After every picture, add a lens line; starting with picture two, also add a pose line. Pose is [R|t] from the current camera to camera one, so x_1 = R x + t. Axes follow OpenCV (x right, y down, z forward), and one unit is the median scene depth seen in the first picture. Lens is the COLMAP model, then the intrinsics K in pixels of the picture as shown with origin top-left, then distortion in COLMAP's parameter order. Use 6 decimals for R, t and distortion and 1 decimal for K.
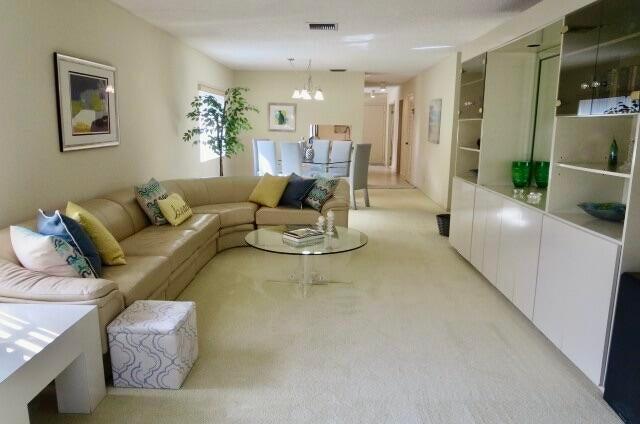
lens RADIAL K [[451.9, 0, 320.0], [0, 451.9, 212.0], [0, 0, 1]] dist [-0.027711, -0.000284]
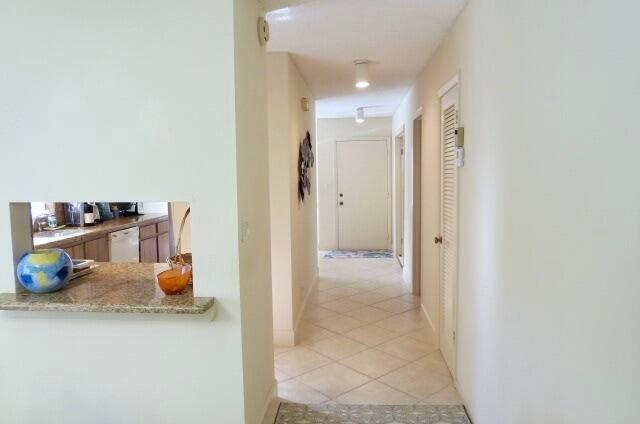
lens RADIAL K [[451.9, 0, 320.0], [0, 451.9, 212.0], [0, 0, 1]] dist [-0.027711, -0.000284]
pose [[0.998467, -0.017427, -0.052528, 0.146885], [0.012046, 0.994805, -0.101079, -0.164376], [0.054017, 0.100292, 0.993491, 0.789201]]
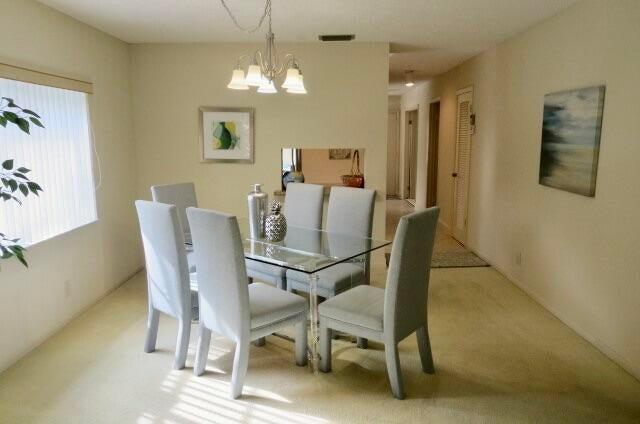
lens RADIAL K [[451.9, 0, 320.0], [0, 451.9, 212.0], [0, 0, 1]] dist [-0.027711, -0.000284]
pose [[0.999587, -0.020154, 0.020502, 0.007914], [0.020666, 0.999472, -0.025083, -0.109509], [-0.019986, 0.025497, 0.999475, 0.498131]]
